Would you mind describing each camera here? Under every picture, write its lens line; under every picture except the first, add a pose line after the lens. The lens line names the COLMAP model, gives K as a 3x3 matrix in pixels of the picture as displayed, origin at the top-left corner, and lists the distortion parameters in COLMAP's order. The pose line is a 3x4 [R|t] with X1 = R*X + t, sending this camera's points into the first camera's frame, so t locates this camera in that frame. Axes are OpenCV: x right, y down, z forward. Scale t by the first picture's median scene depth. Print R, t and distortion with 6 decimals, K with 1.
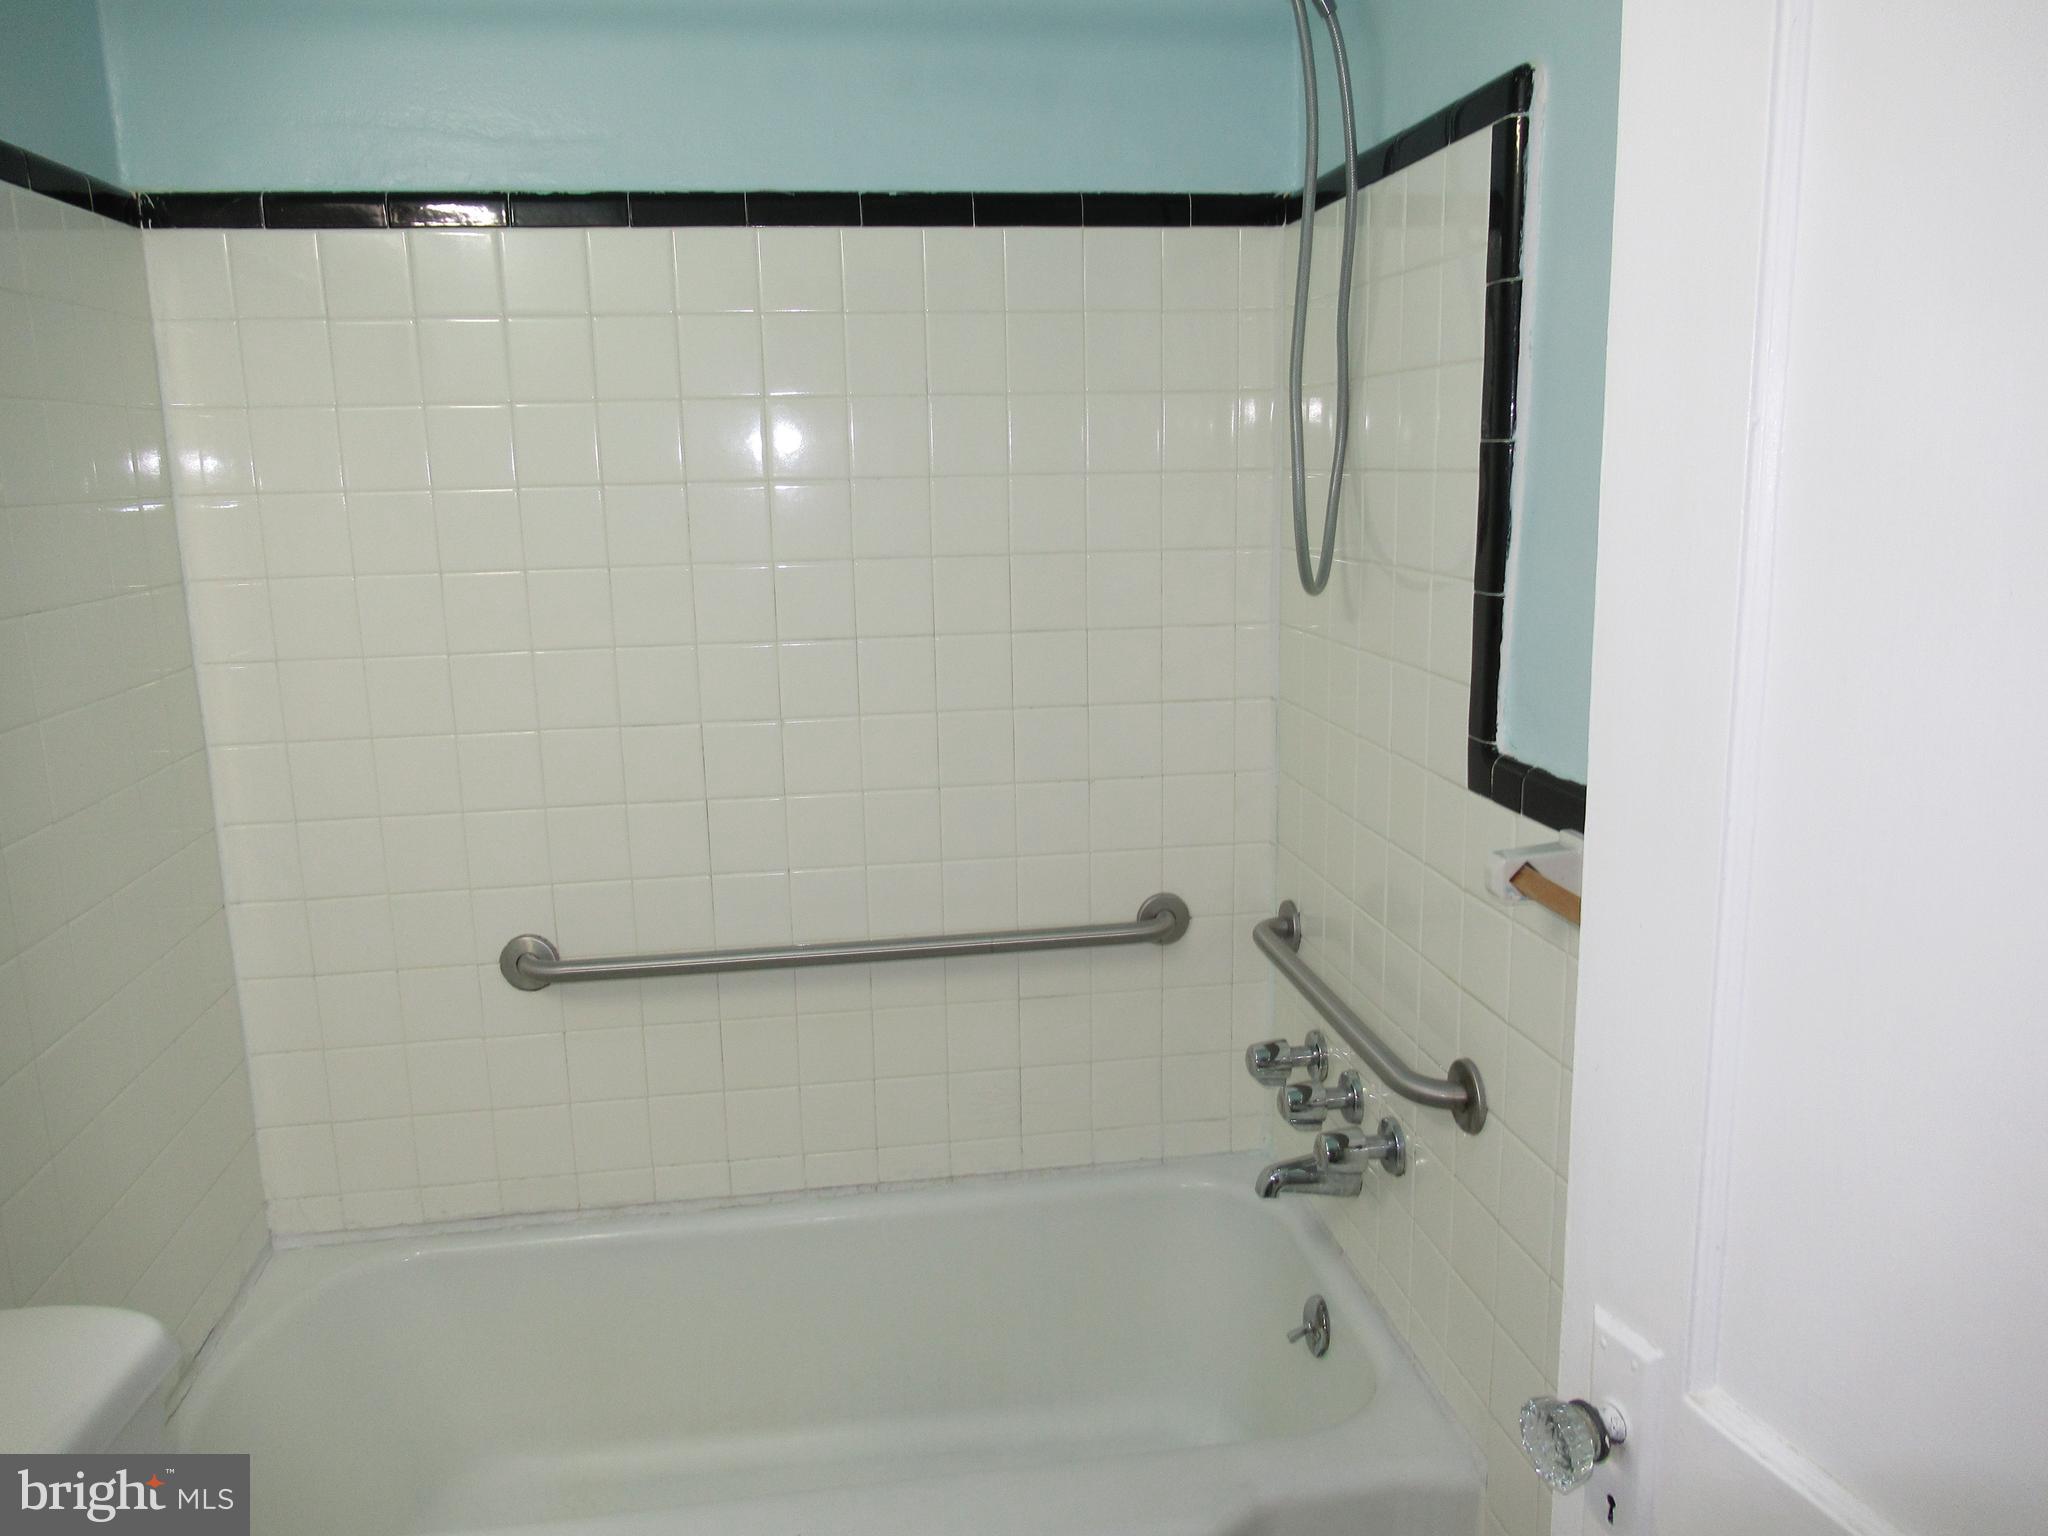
lens RADIAL K [[1578.4, 0, 1024.0], [0, 1578.4, 768.0], [0, 0, 1]] dist [-0.006002, 0.003369]
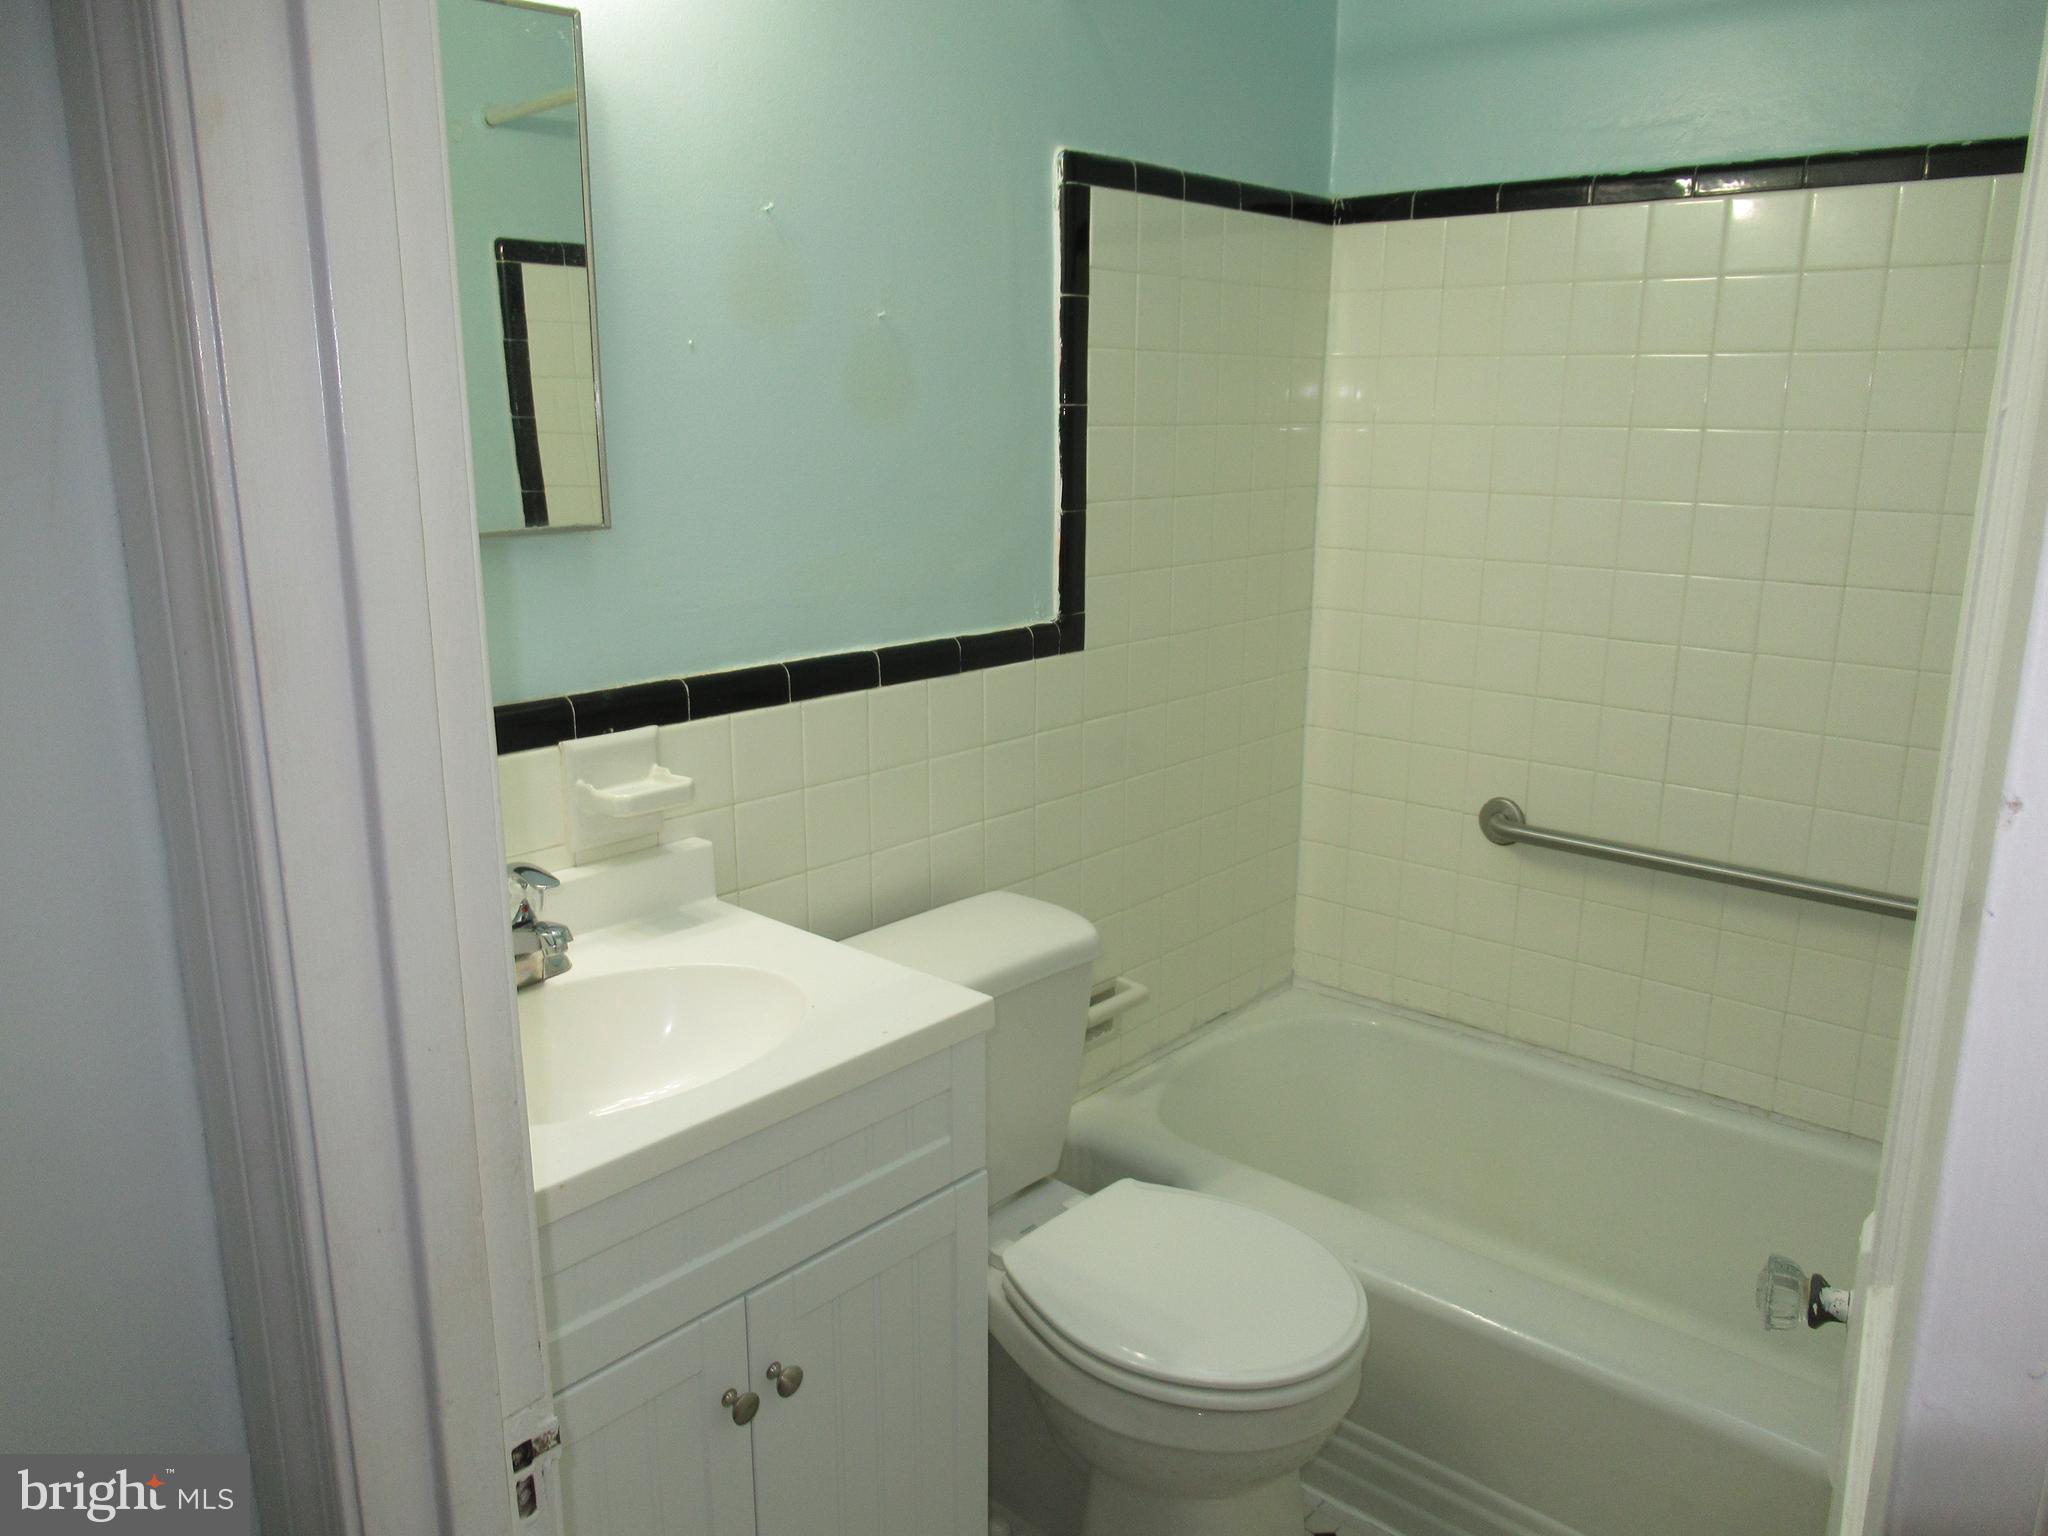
lens RADIAL K [[1524.7, 0, 1022.8], [0, 1524.7, 777.2], [0, 0, 1]] dist [-0.003734, -0.005756]
pose [[0.642965, 0.205637, -0.737774, 0.322034], [-0.177694, 0.977049, 0.117471, 0.019228], [0.744998, 0.055568, 0.664749, -0.056763]]
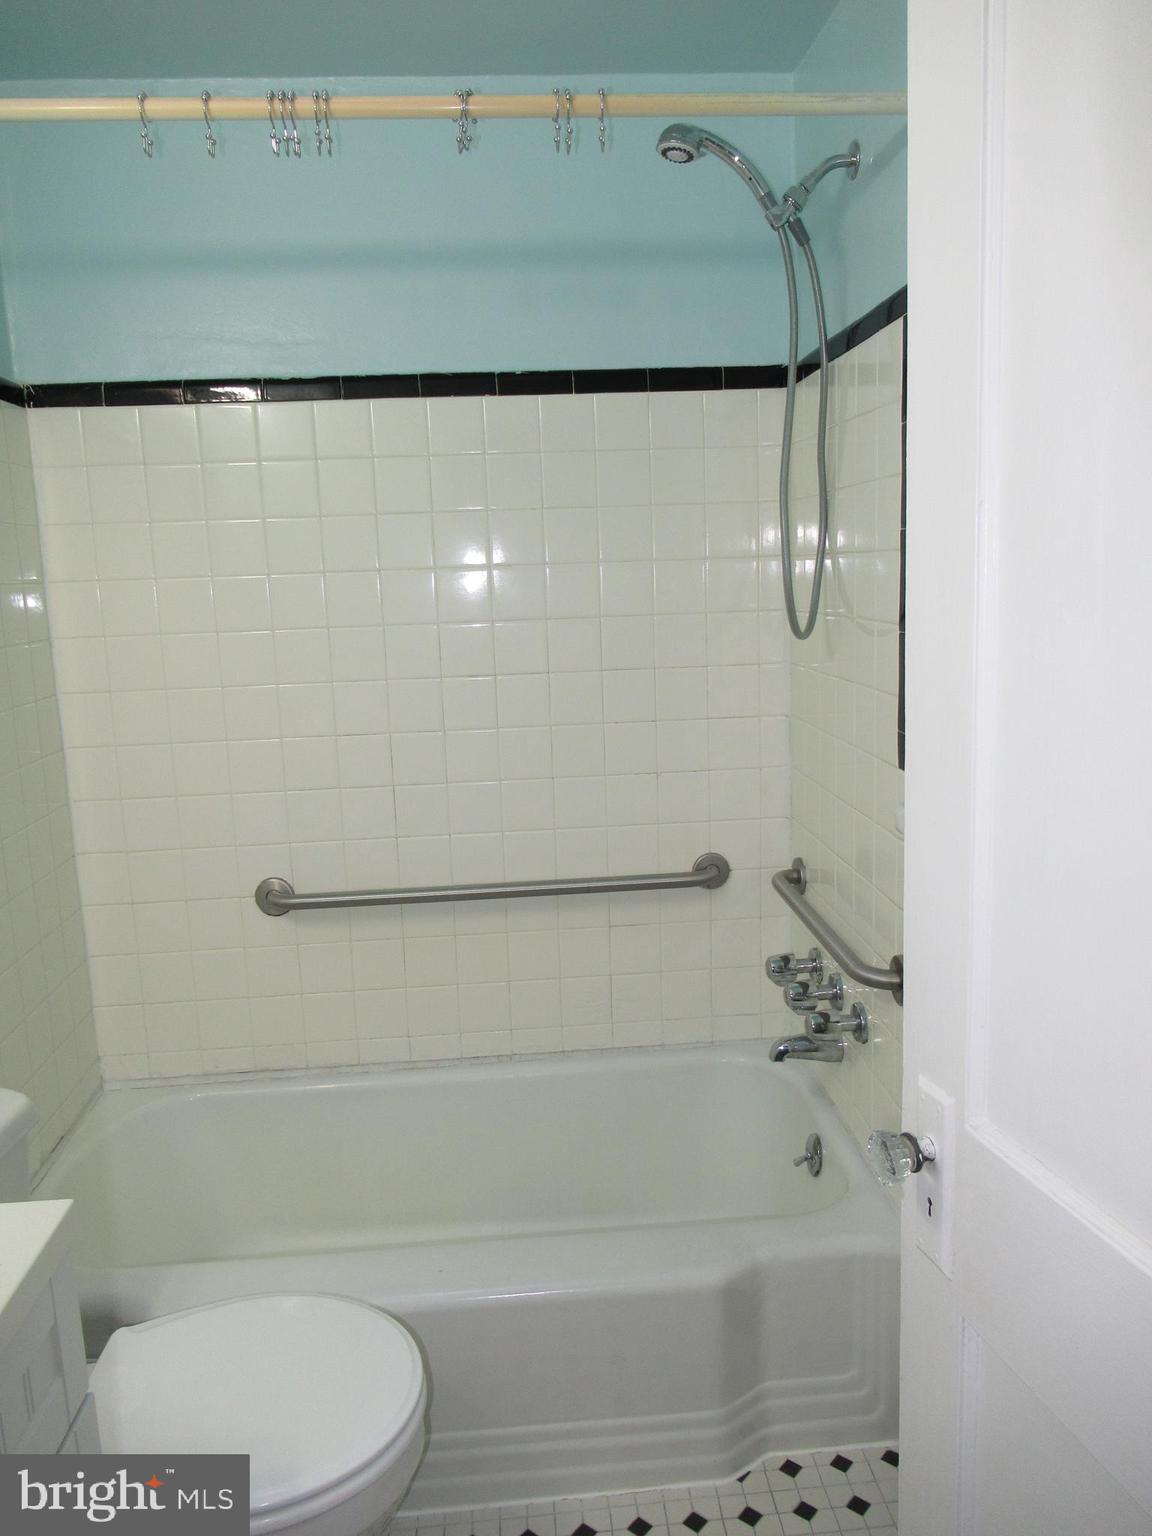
lens RADIAL K [[1188.7, 0, 574.9], [0, 1188.7, 764.0], [0, 0, 1]] dist [0.004986, -0.001607]
pose [[0.997056, -0.001749, -0.076651, 0.053788], [-0.000376, 0.999616, -0.027709, 0.031979], [0.076670, 0.027656, 0.996673, -0.092791]]
